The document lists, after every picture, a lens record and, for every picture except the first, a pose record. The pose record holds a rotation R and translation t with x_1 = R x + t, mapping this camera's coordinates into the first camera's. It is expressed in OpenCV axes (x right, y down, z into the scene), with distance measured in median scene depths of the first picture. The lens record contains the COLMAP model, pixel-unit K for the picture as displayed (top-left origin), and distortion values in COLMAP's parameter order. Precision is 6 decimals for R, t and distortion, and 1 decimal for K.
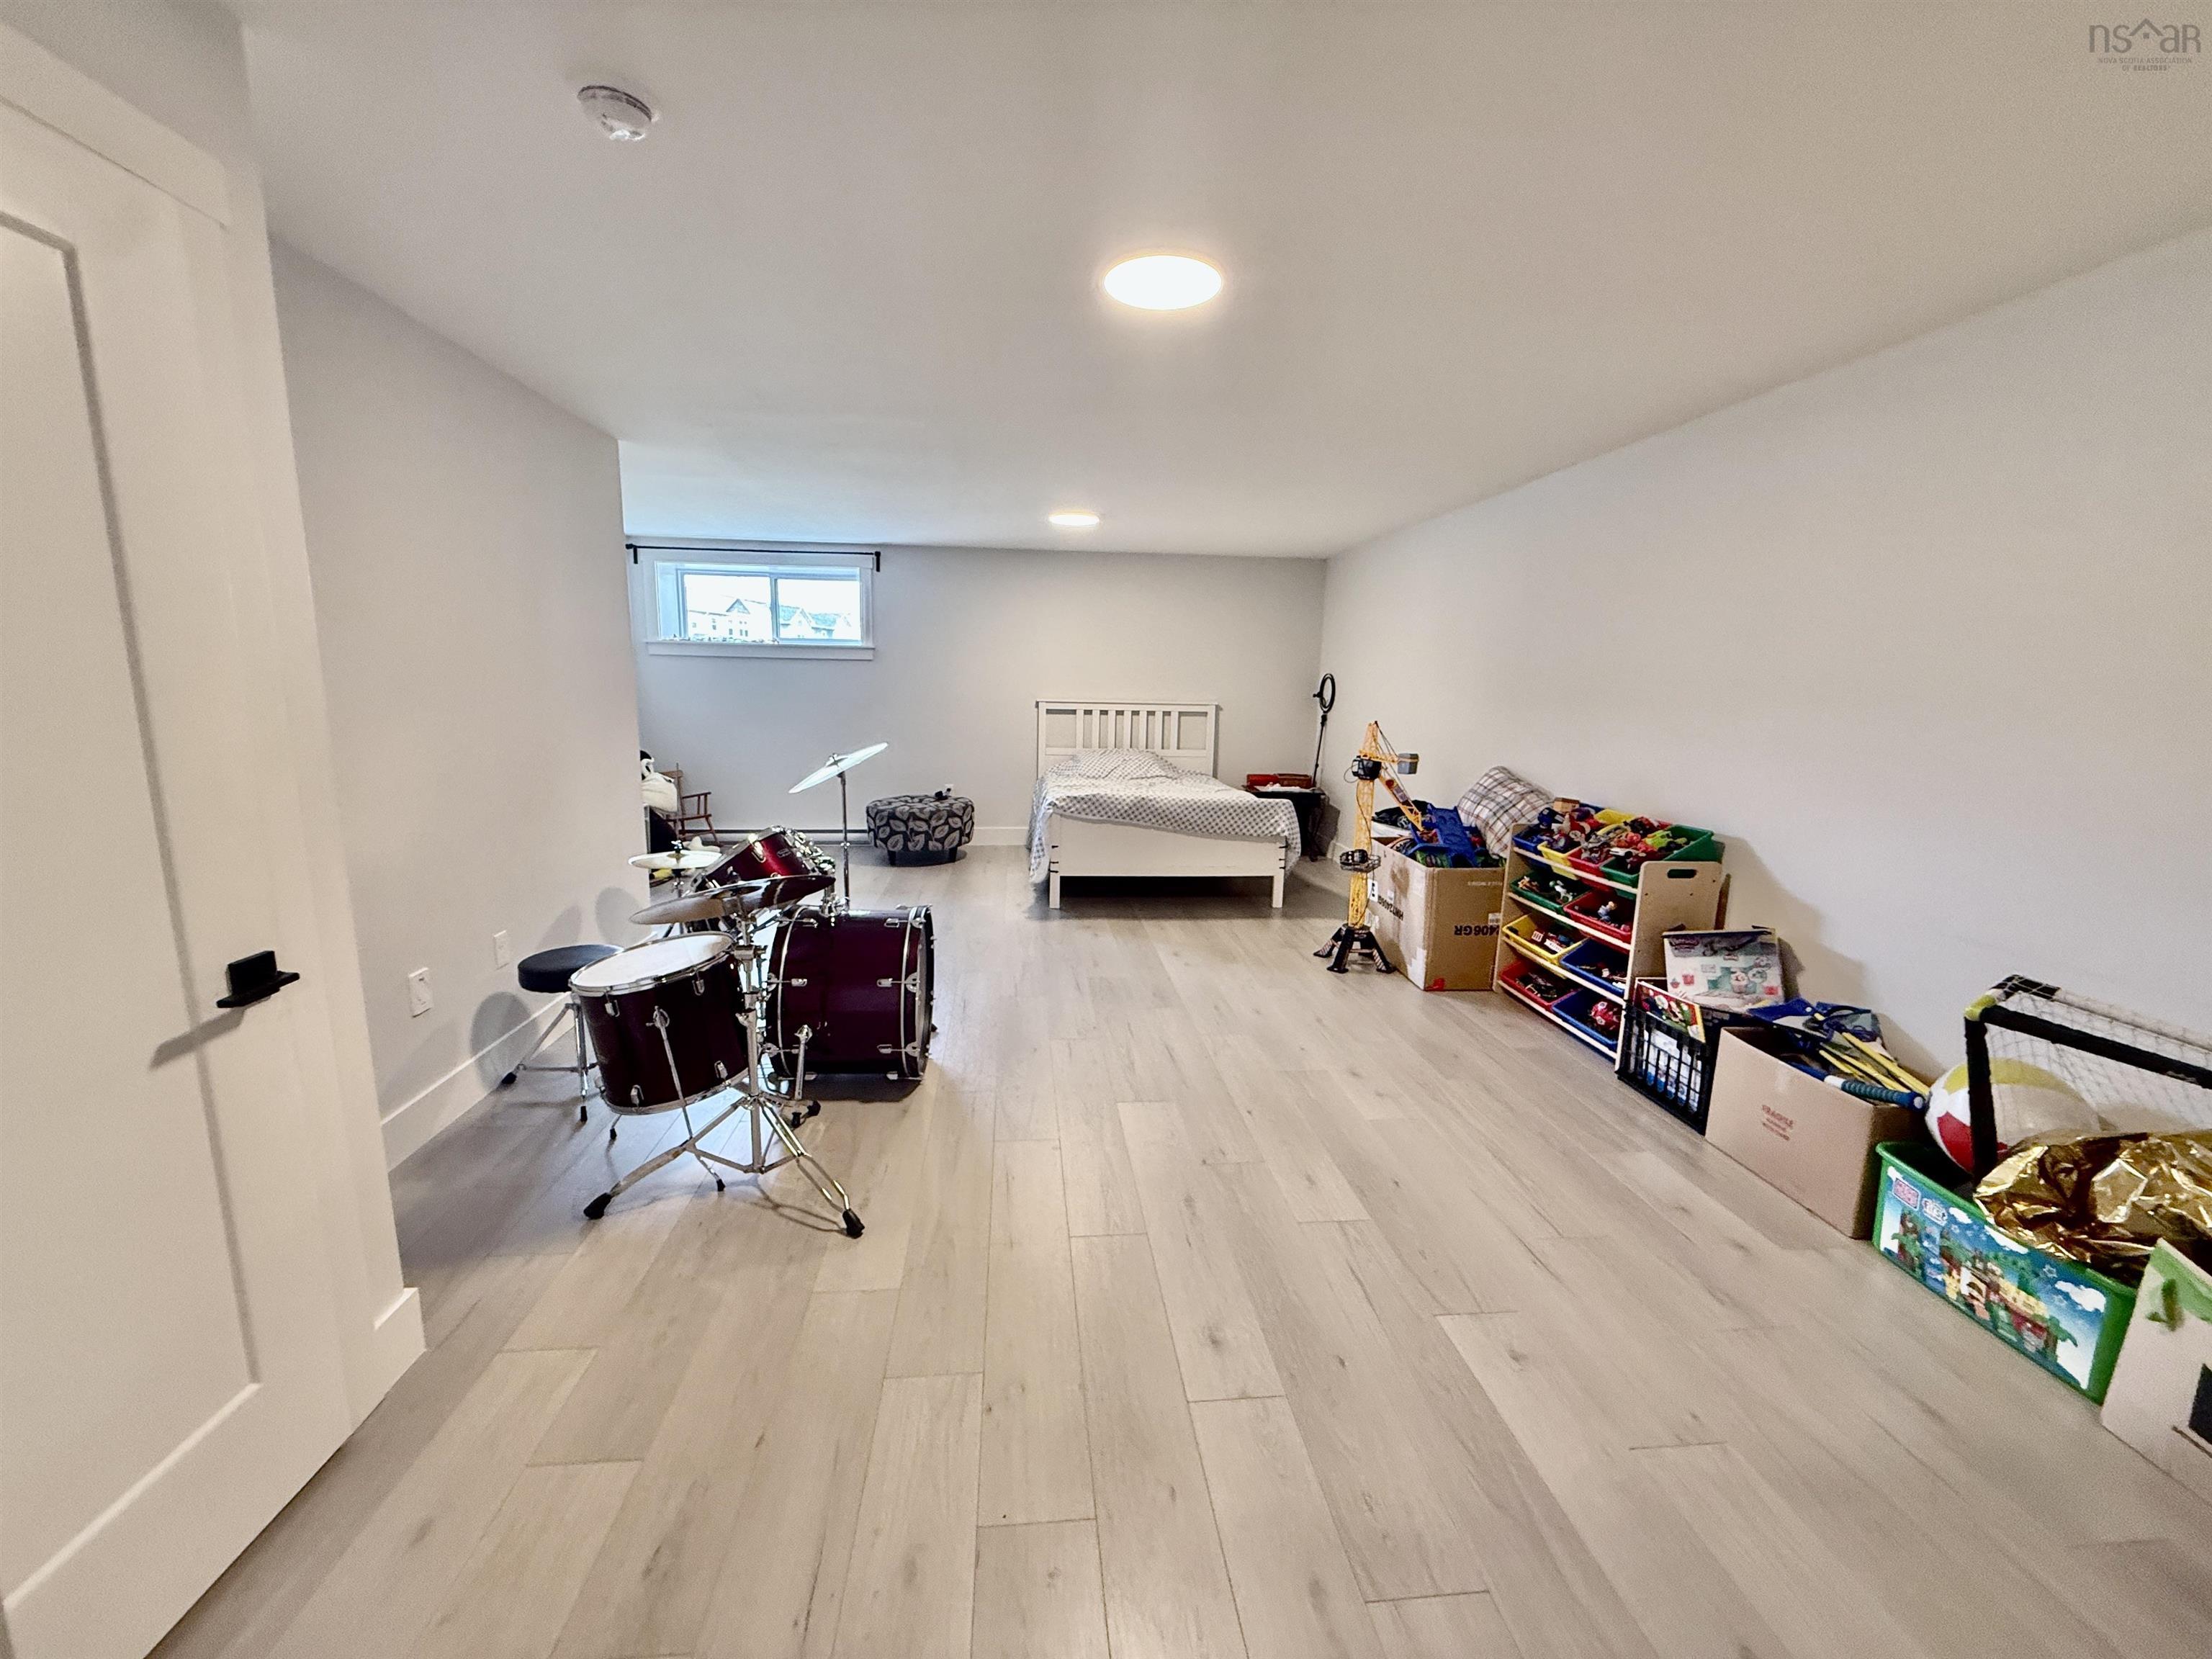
lens RADIAL K [[880.0, 0, 1097.6], [0, 880.0, 829.9], [0, 0, 1]] dist [-0.000109, 0.000252]
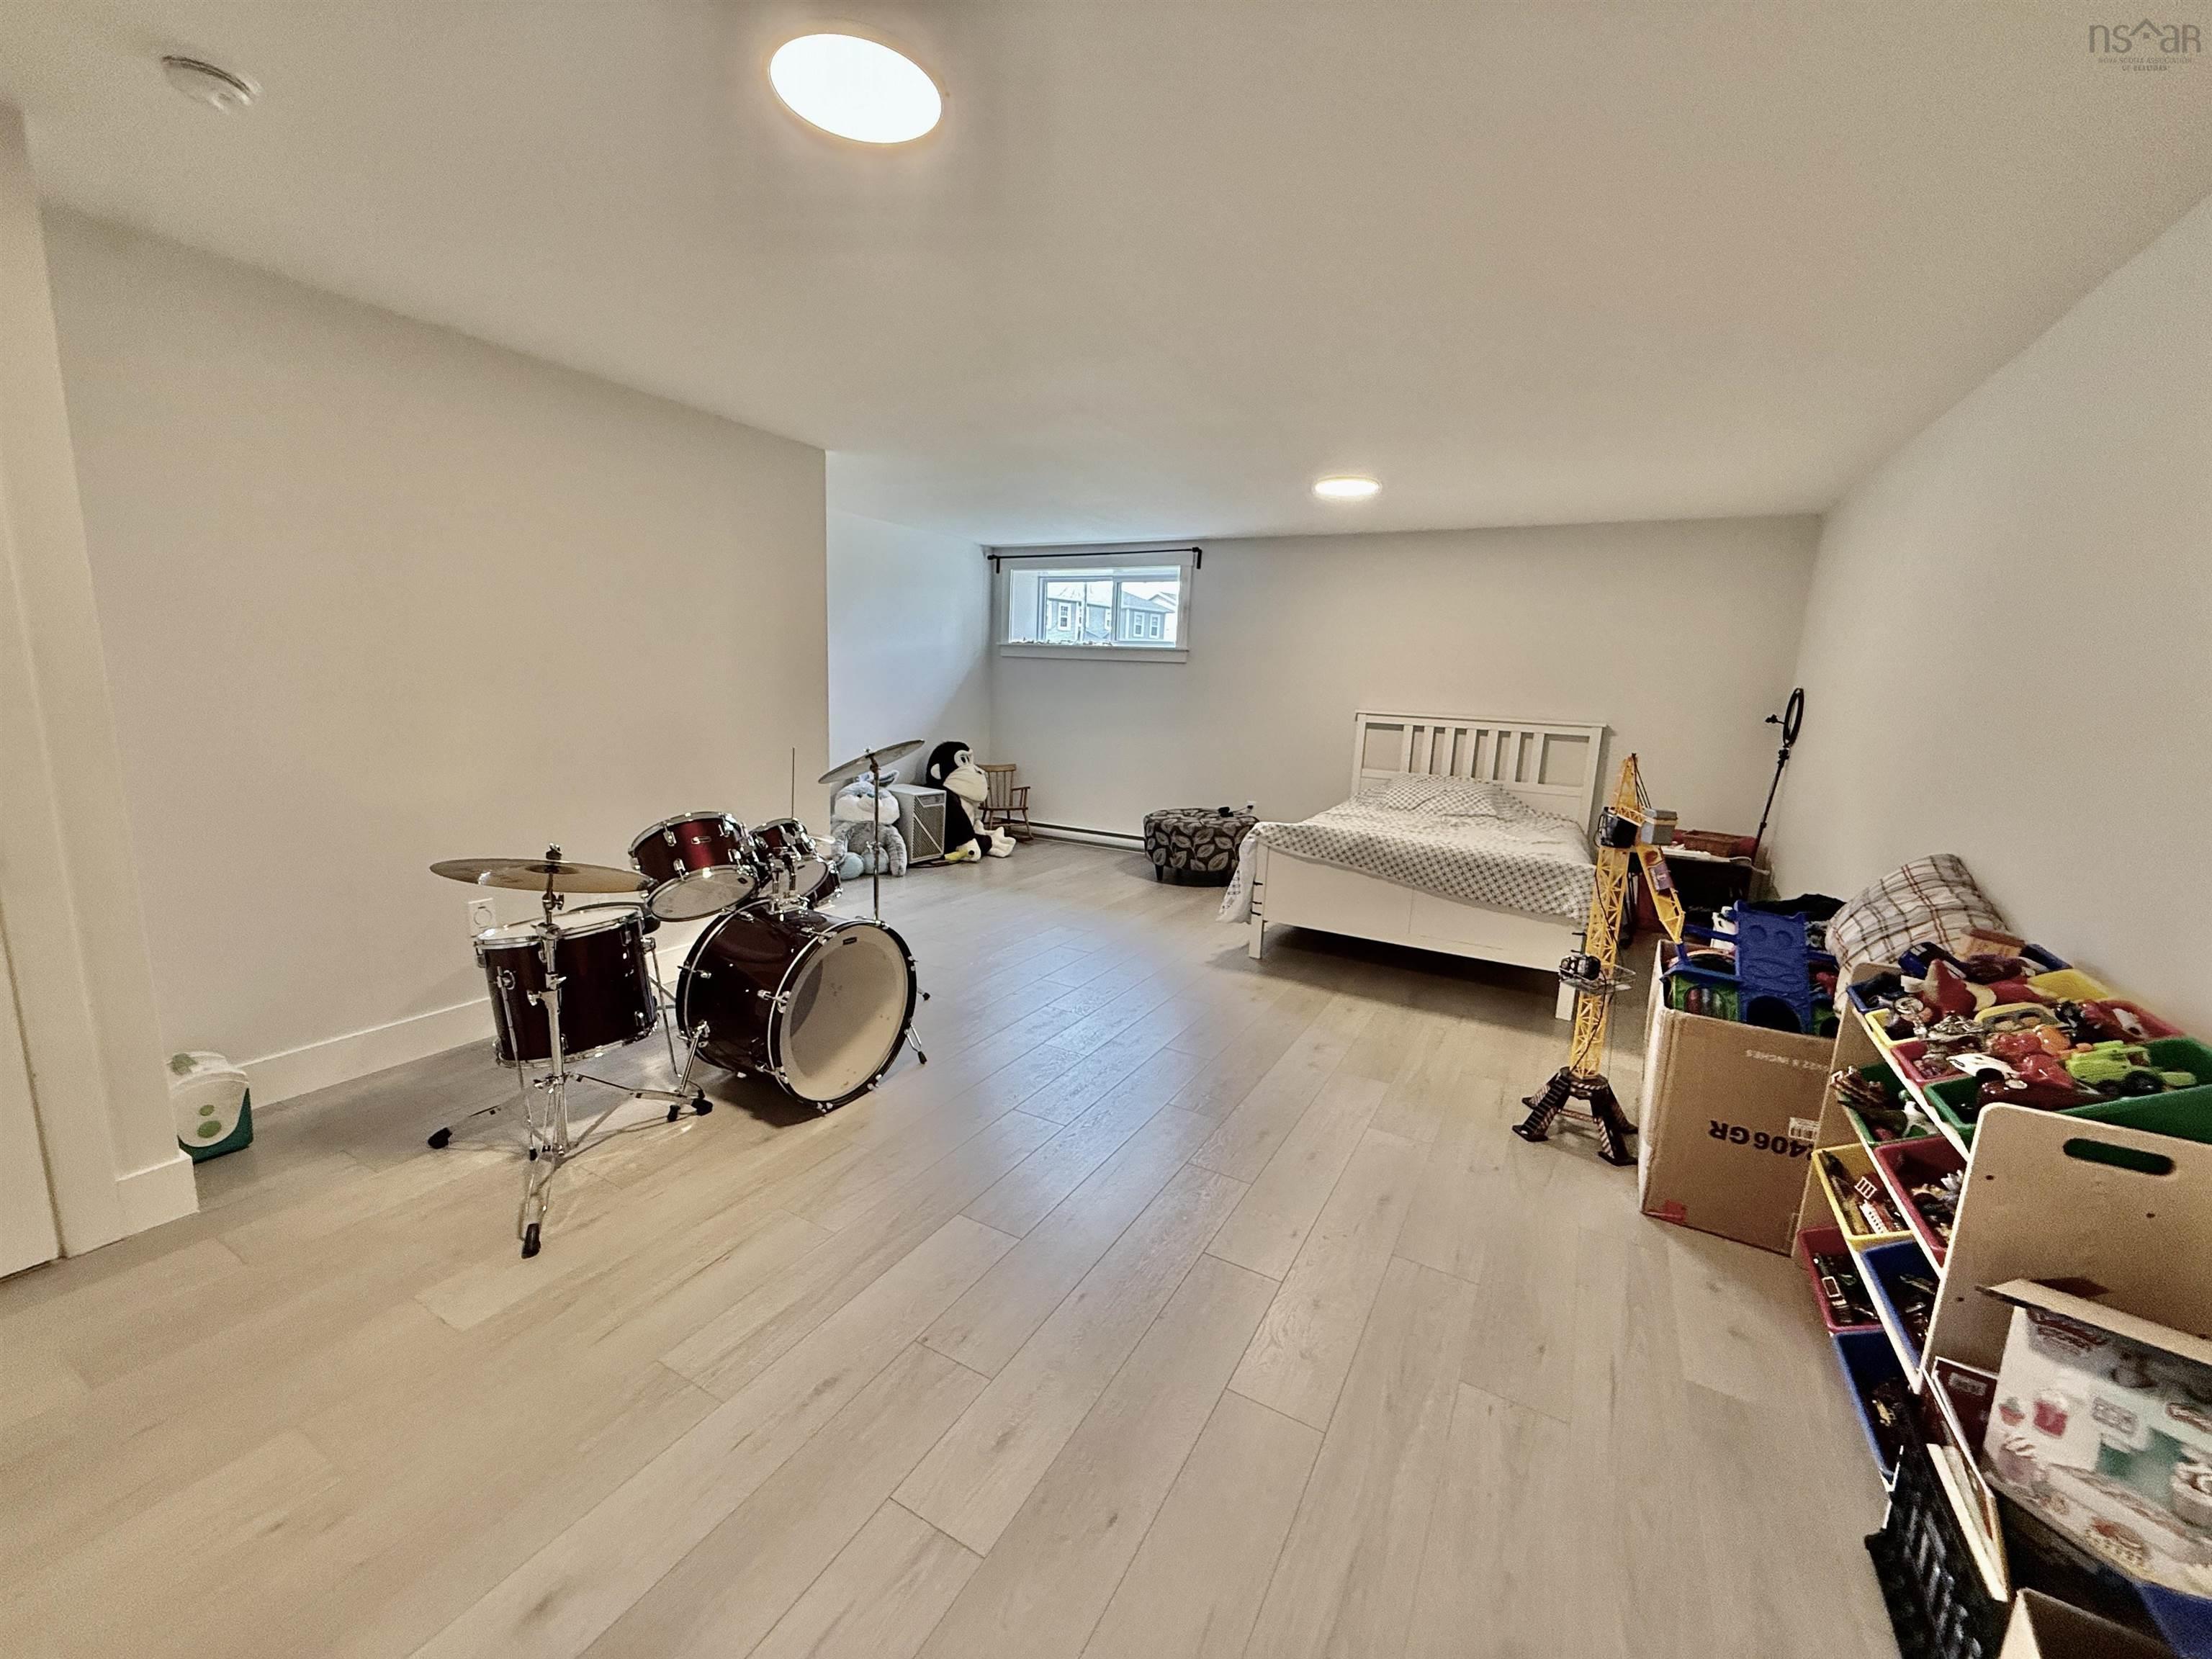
lens RADIAL K [[880.0, 0, 1097.6], [0, 880.0, 829.9], [0, 0, 1]] dist [-0.000109, 0.000252]
pose [[0.822820, 0.112688, -0.557017, 0.232121], [-0.121883, 0.992328, 0.020710, -0.024556], [0.555078, 0.050851, 0.830243, 0.186657]]
